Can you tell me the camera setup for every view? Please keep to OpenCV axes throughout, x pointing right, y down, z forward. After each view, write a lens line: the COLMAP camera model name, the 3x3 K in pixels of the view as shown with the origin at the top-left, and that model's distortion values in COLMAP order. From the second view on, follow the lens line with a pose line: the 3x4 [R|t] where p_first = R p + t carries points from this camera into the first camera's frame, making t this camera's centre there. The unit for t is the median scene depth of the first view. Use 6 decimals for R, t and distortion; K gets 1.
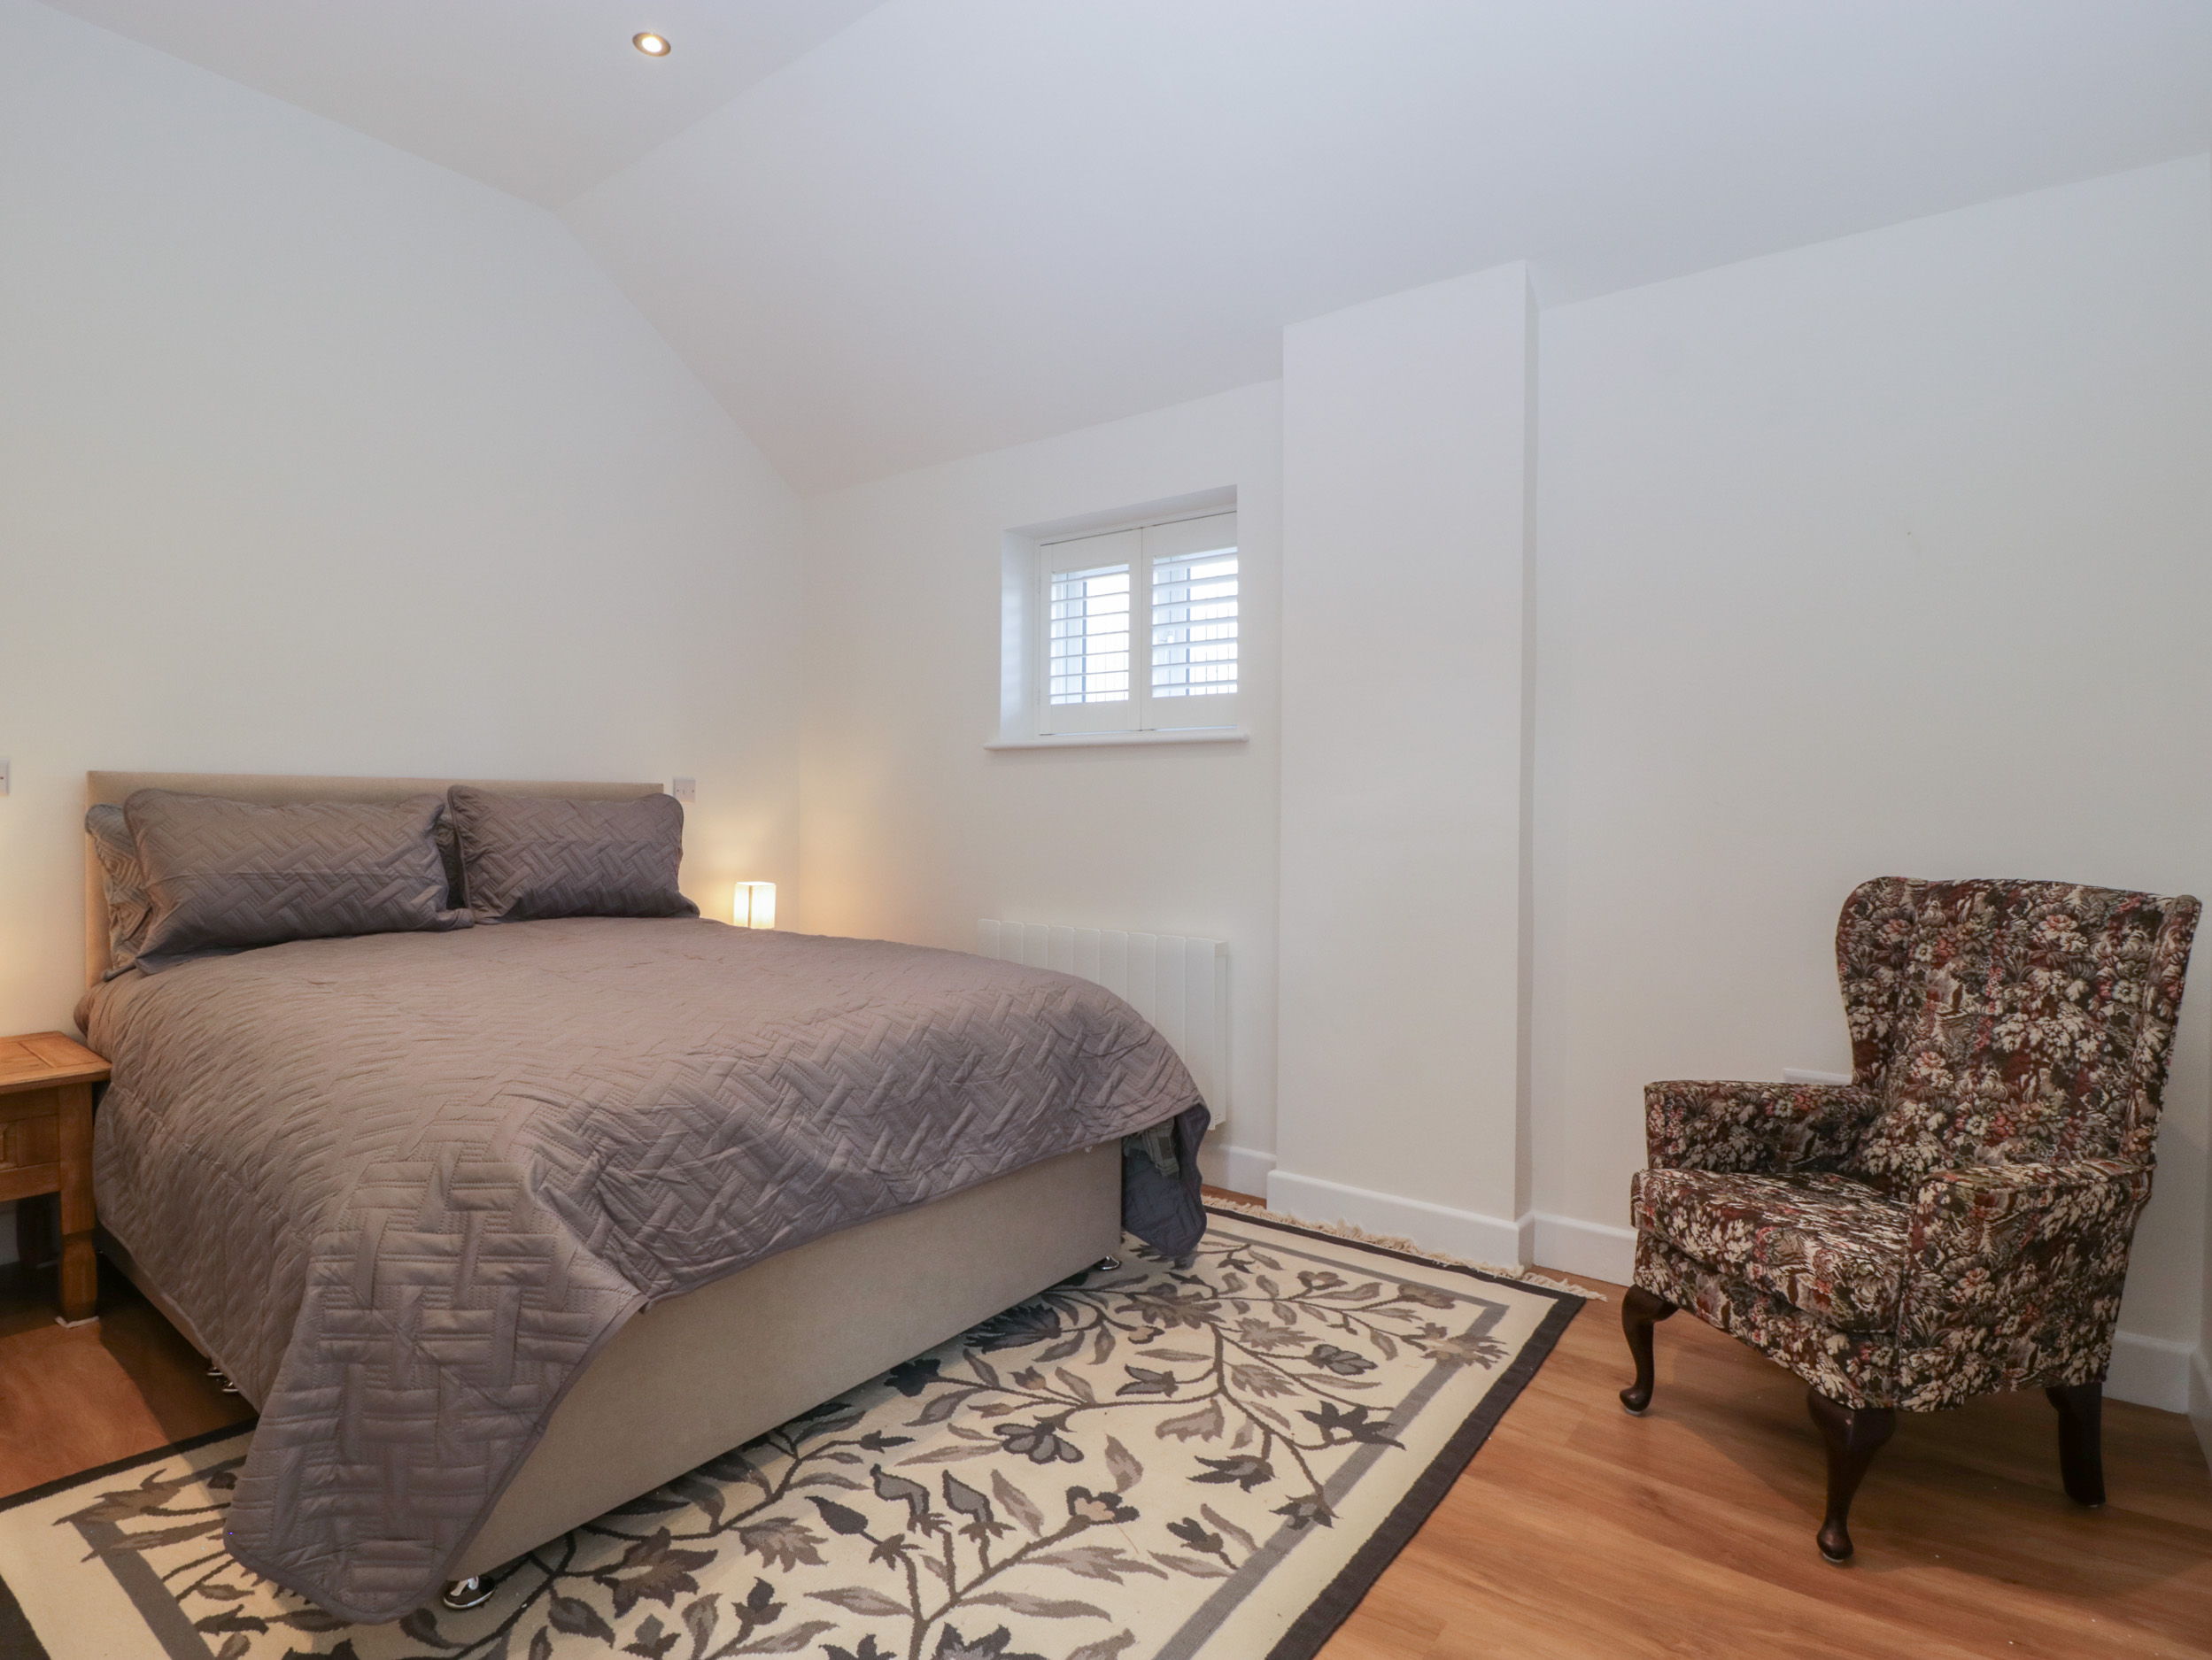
lens RADIAL K [[1164.7, 0, 1116.8], [0, 1164.7, 827.7], [0, 0, 1]] dist [-0.005334, -0.009564]
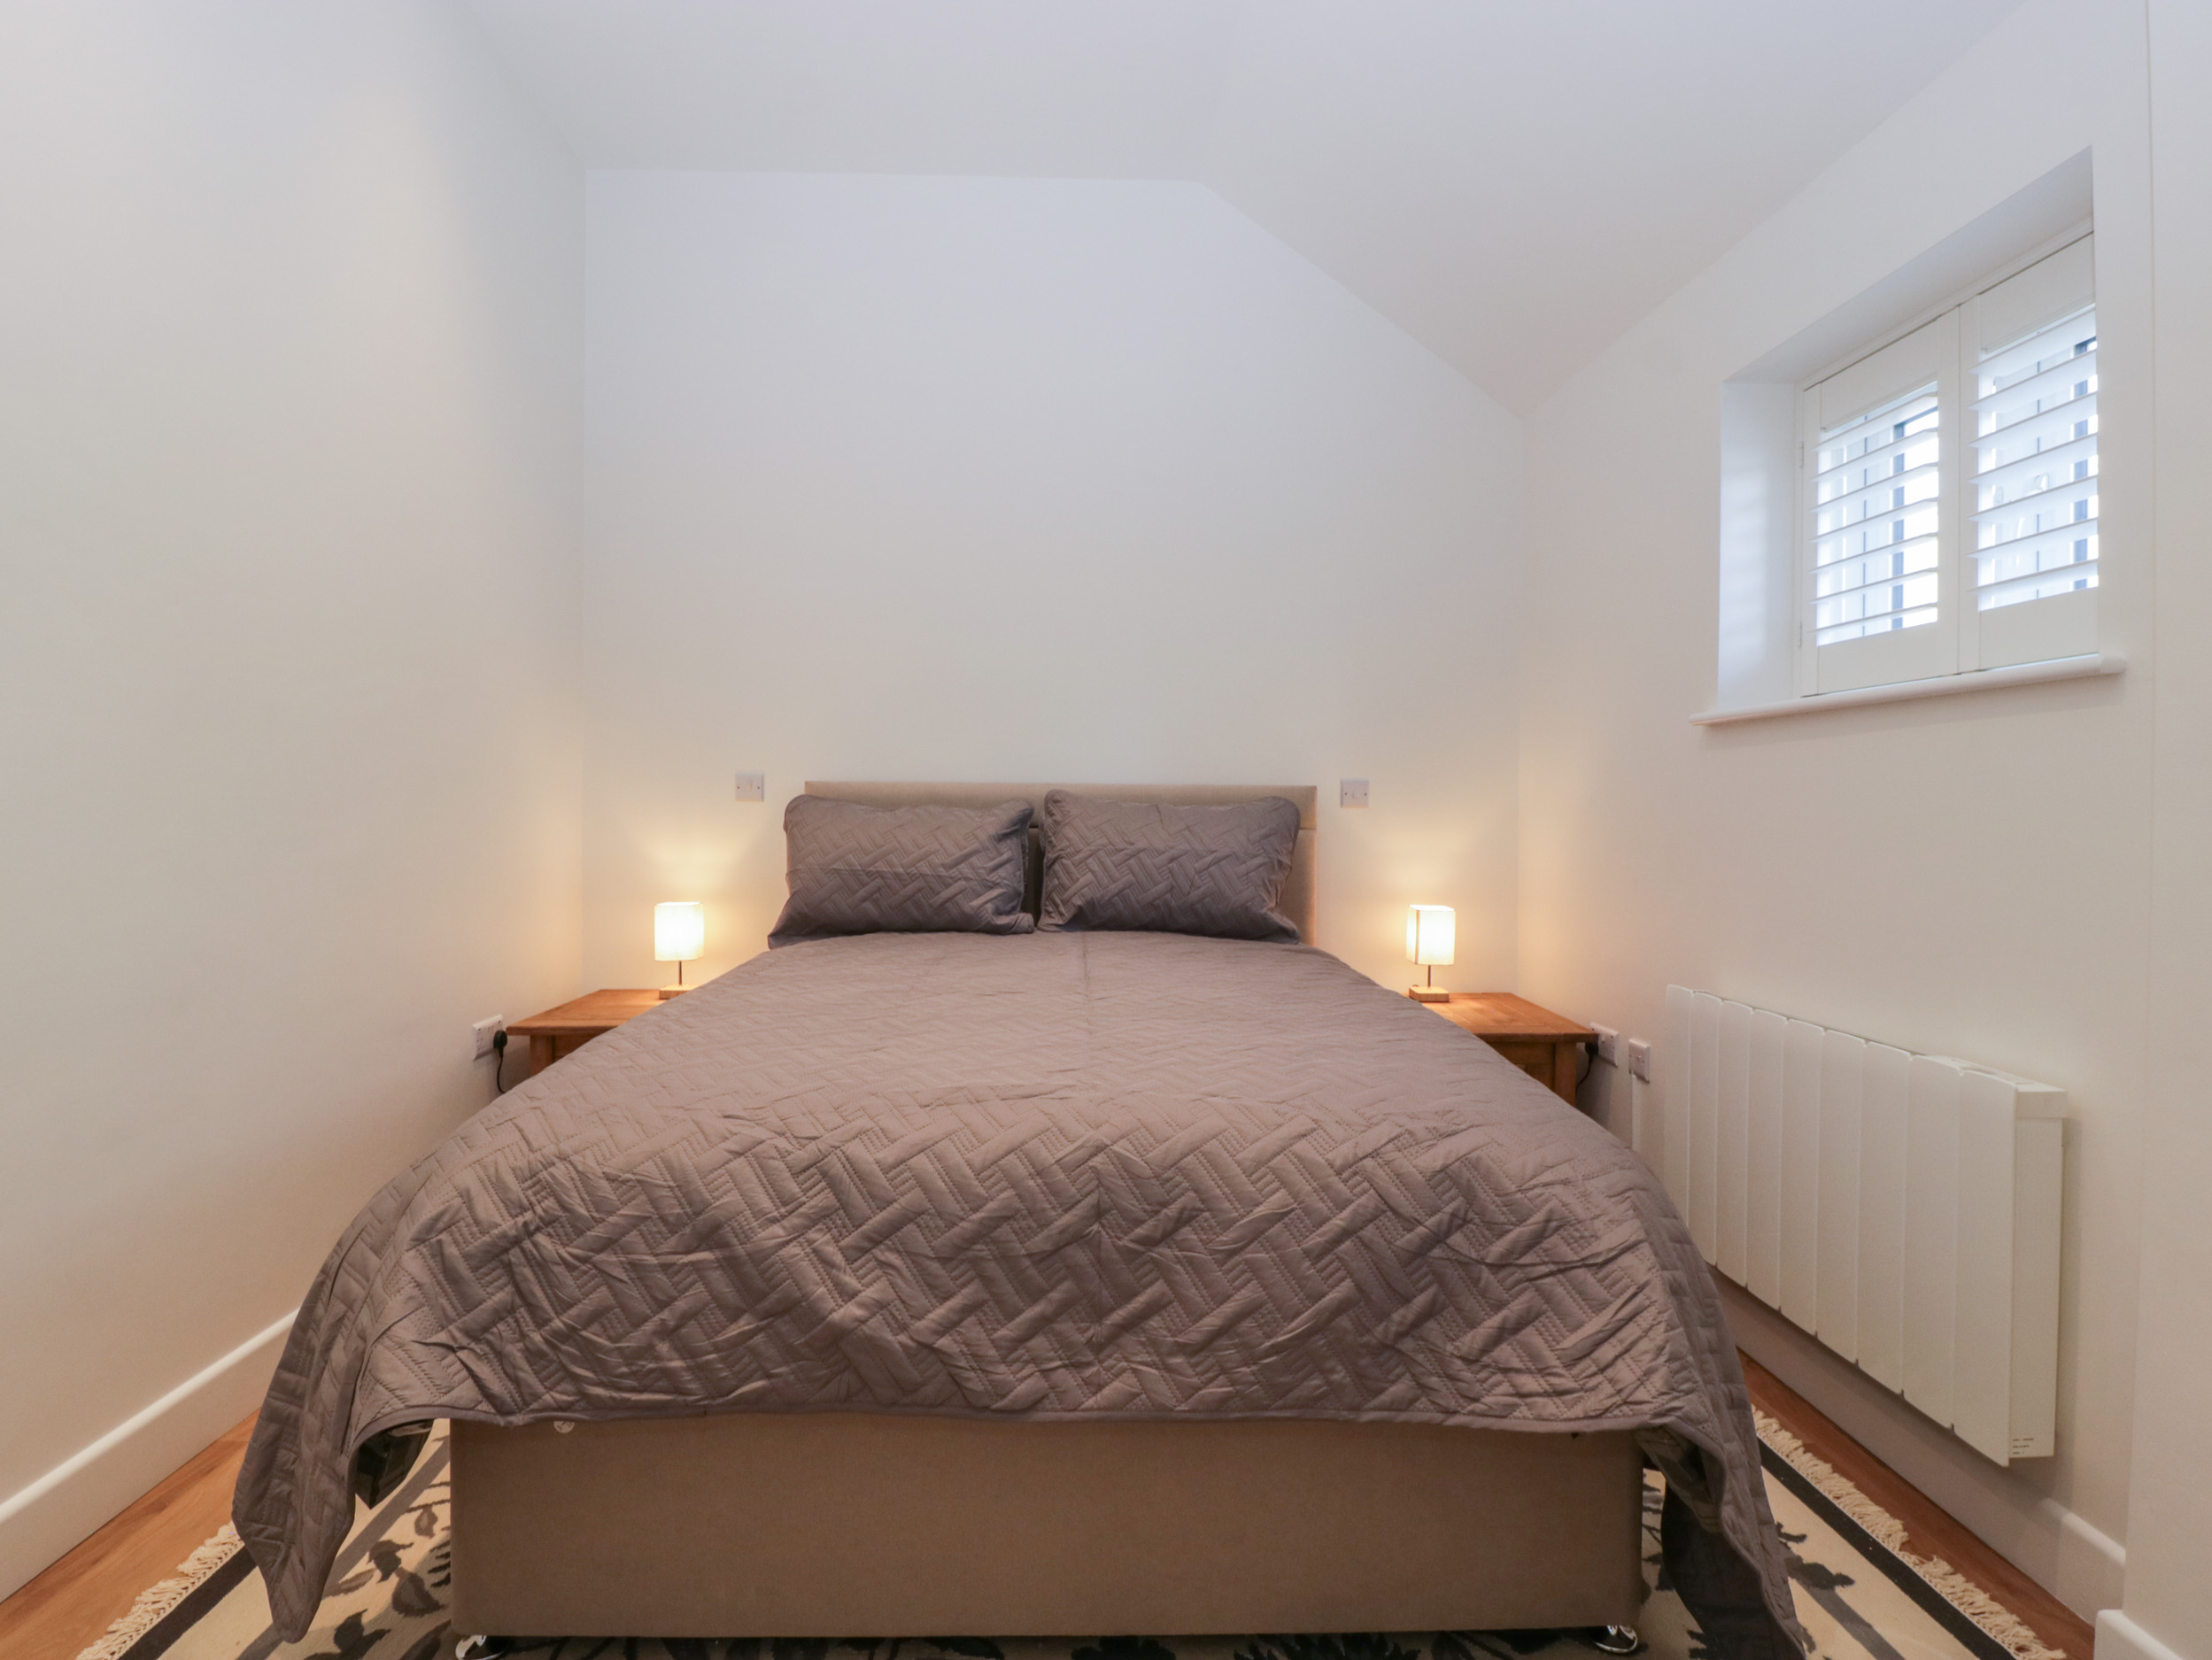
lens RADIAL K [[1164.7, 0, 1090.5], [0, 1164.7, 817.2], [0, 0, 1]] dist [-0.005334, -0.009564]
pose [[0.610134, 0.003965, -0.792288, 0.280215], [-0.017119, 0.999820, -0.008180, -0.005692], [0.792113, 0.018554, 0.610092, 0.476049]]
